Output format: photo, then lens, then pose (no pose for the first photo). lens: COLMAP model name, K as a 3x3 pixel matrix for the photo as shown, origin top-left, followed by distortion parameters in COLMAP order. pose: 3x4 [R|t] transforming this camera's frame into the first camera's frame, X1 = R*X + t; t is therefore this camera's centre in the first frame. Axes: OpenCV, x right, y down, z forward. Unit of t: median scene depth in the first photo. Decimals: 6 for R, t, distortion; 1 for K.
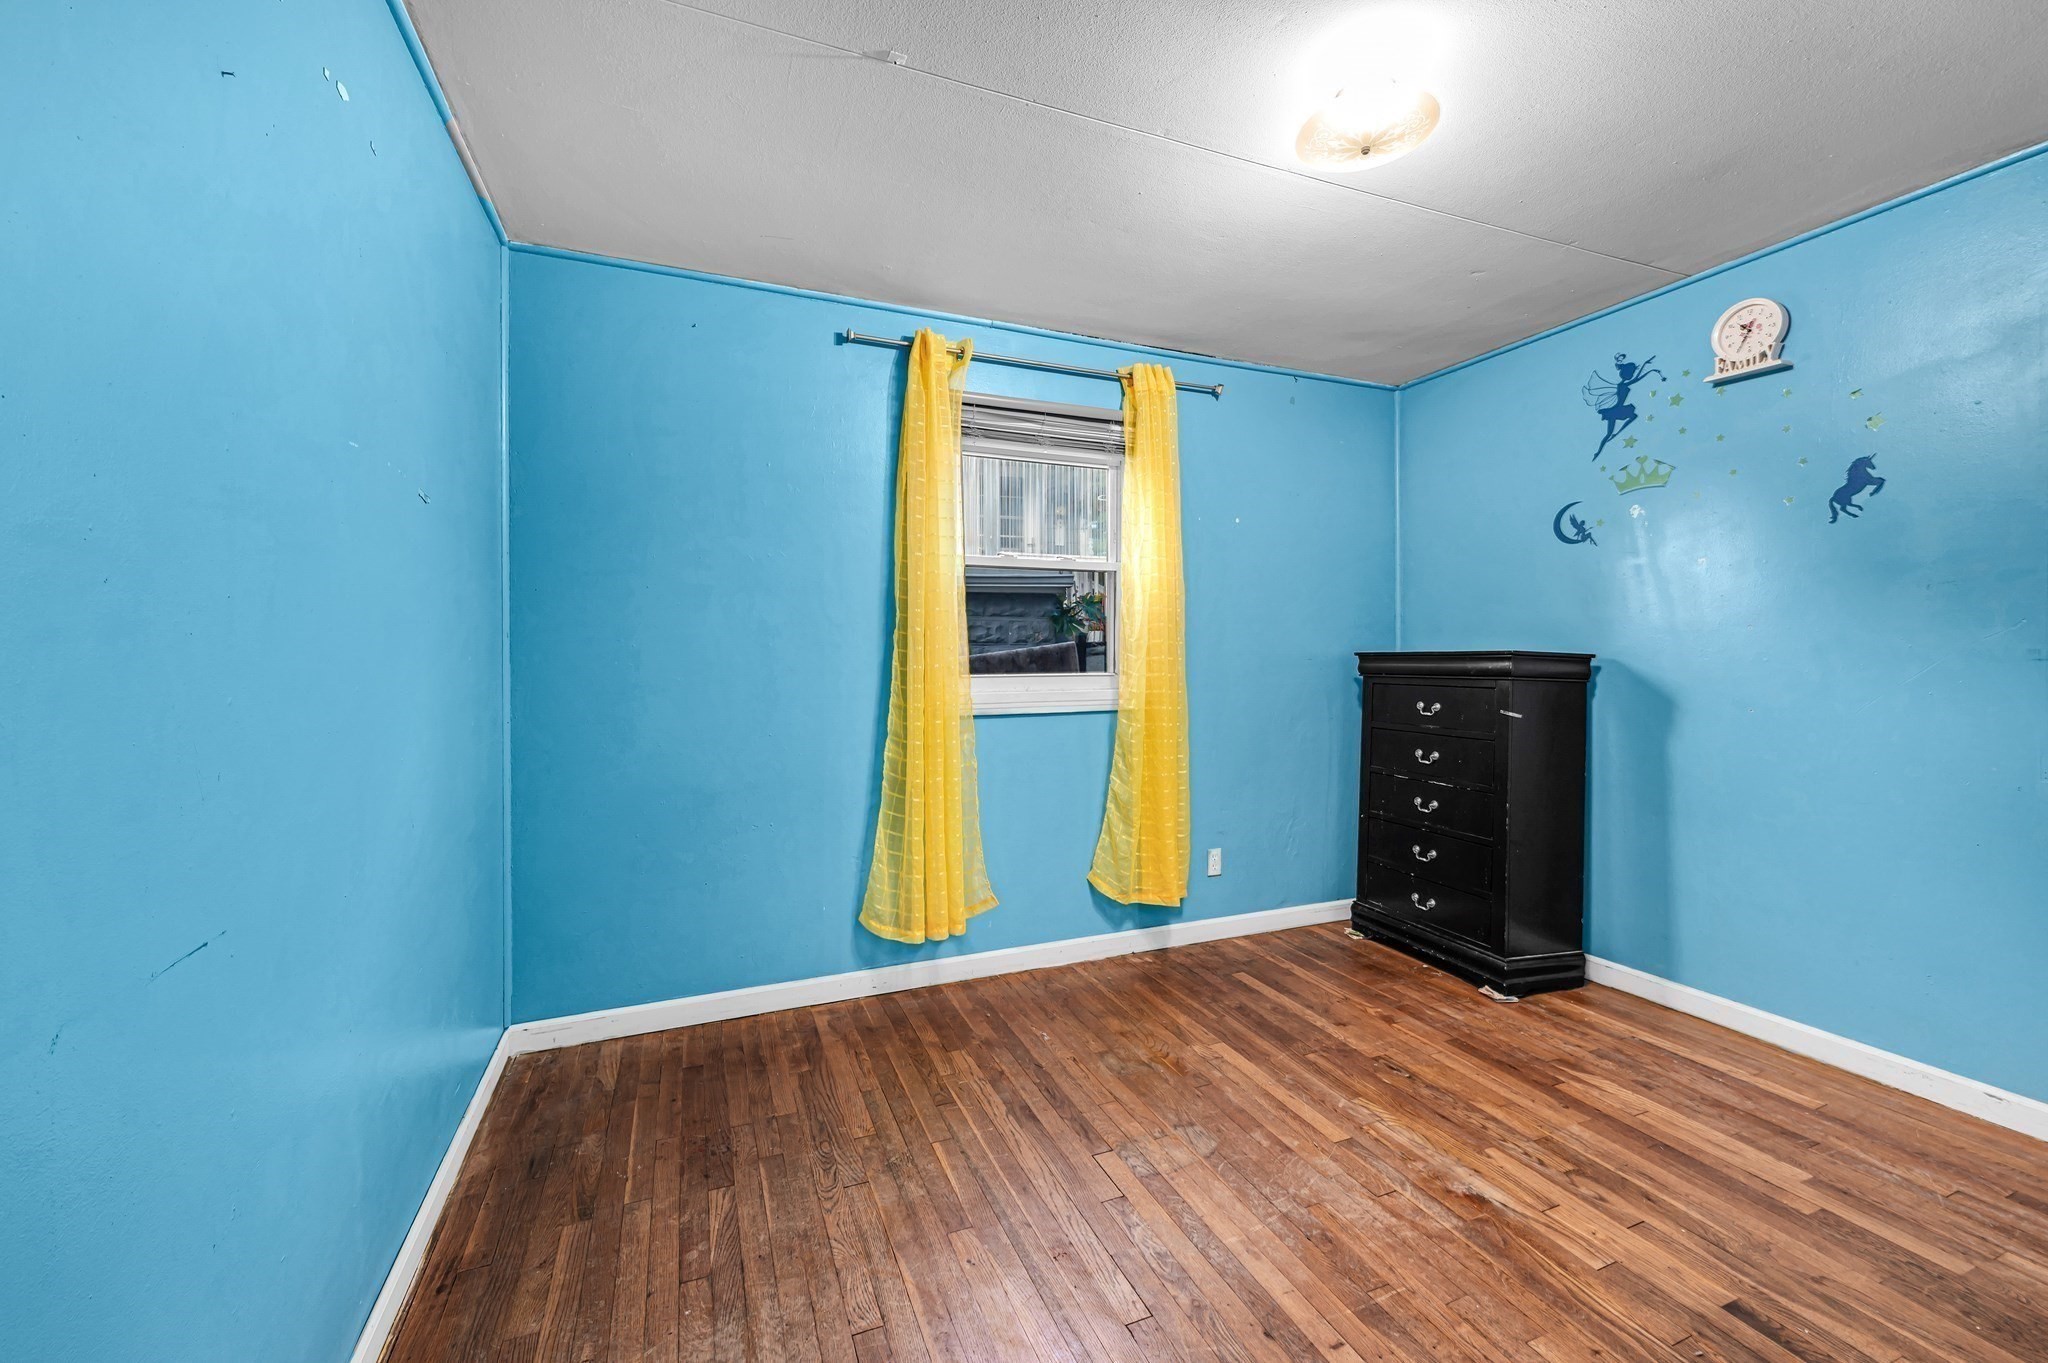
lens RADIAL K [[820.0, 0, 1020.0], [0, 820.0, 665.7], [0, 0, 1]] dist [0.001294, -0.000018]
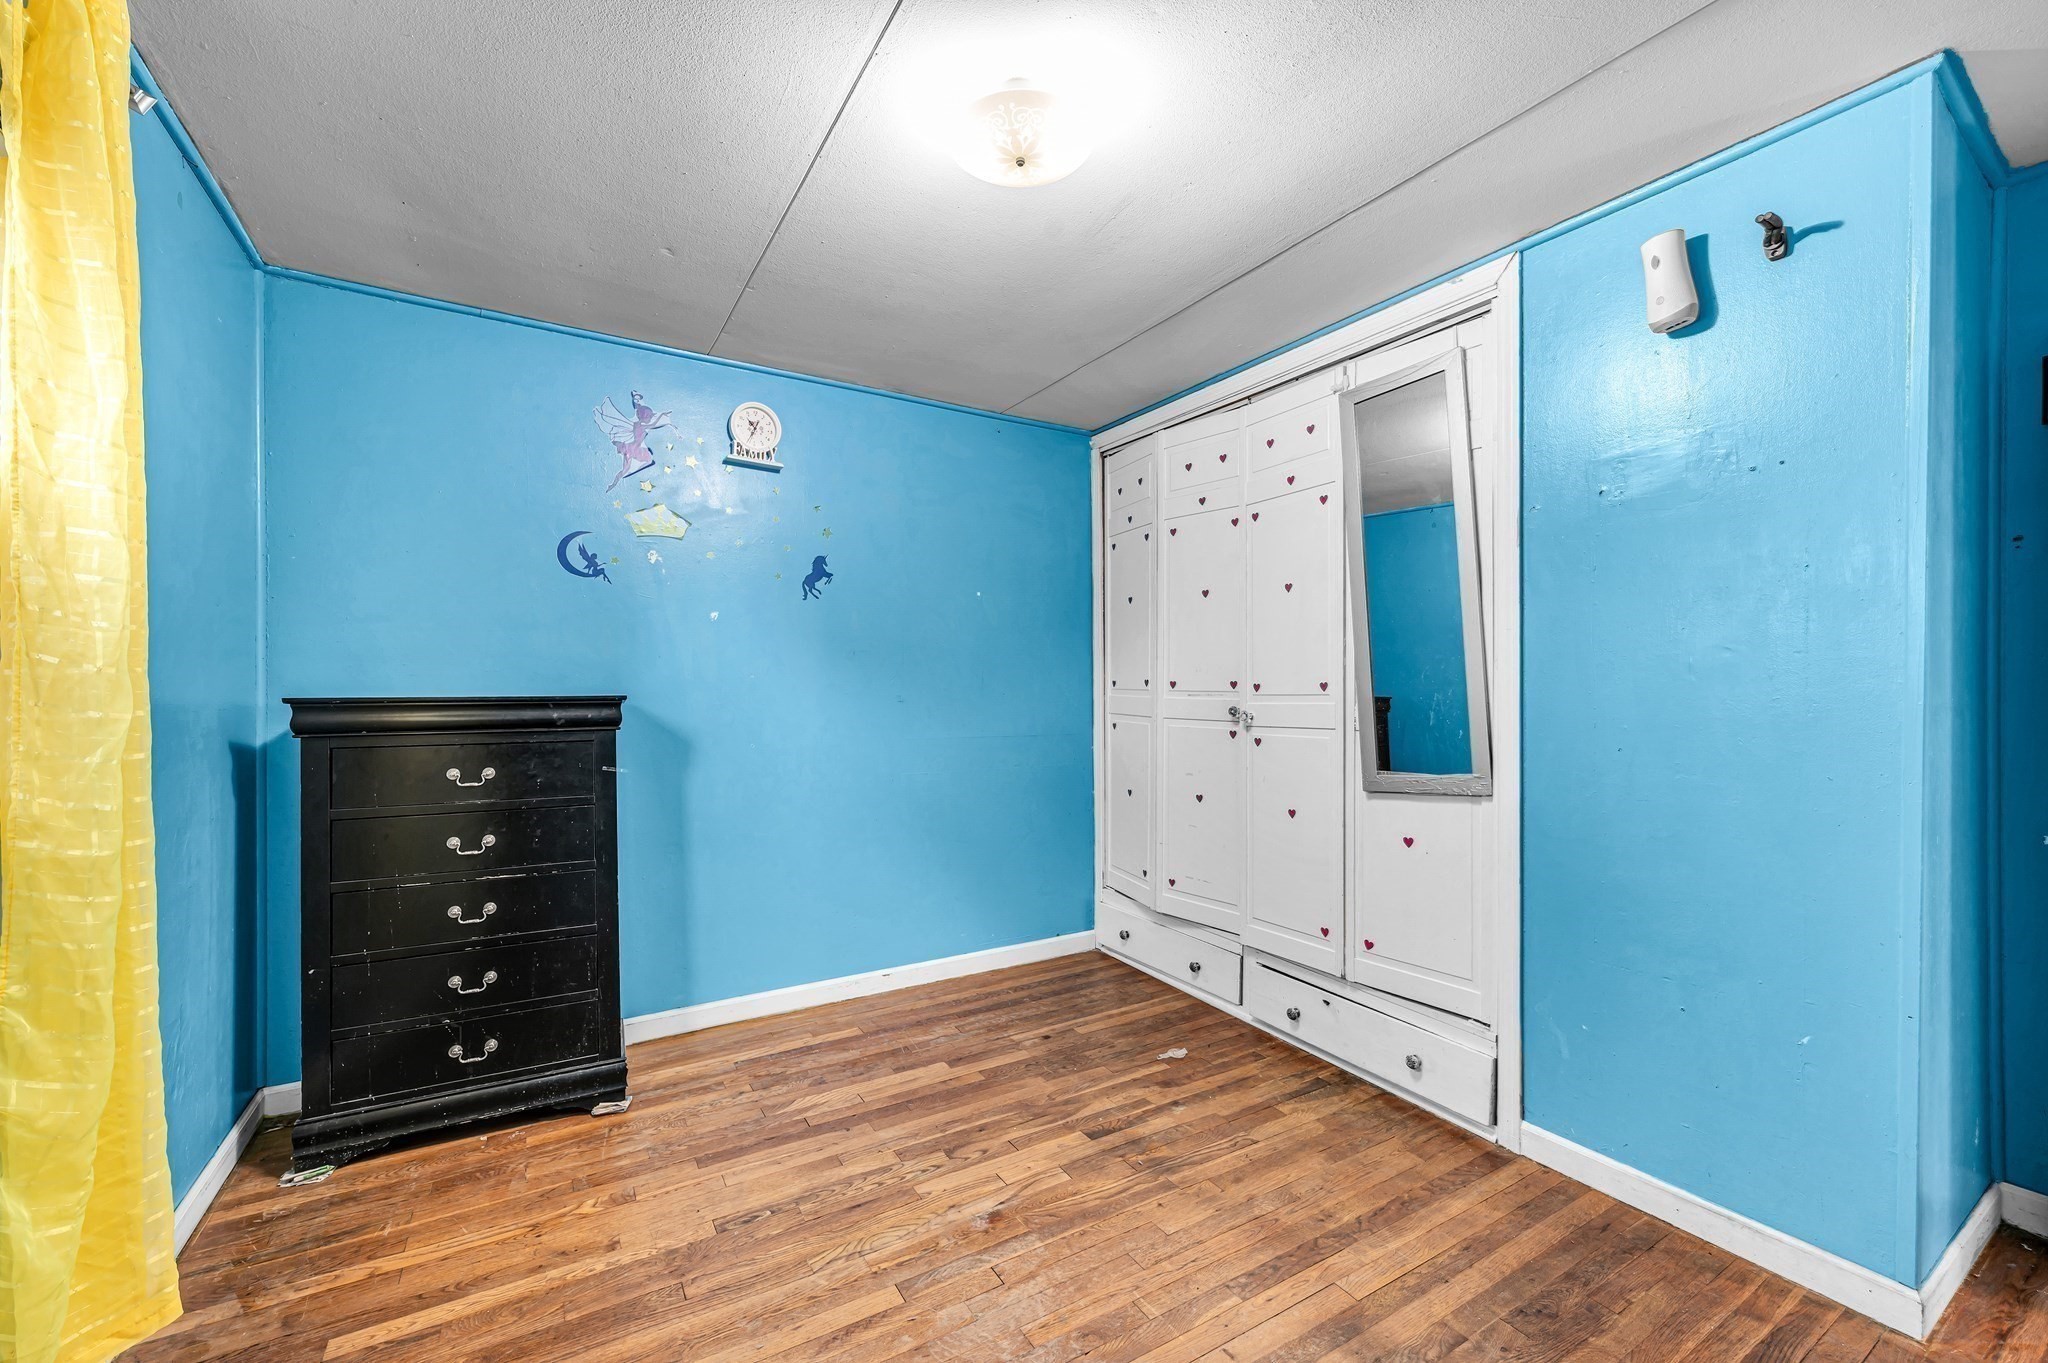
lens RADIAL K [[820.0, 0, 1017.9], [0, 820.0, 693.1], [0, 0, 1]] dist [0.001294, -0.000018]
pose [[-0.155323, 0.001947, 0.987862, -0.335823], [0.015283, 0.999883, 0.000433, -0.015696], [-0.987745, 0.015165, -0.155335, 0.771240]]
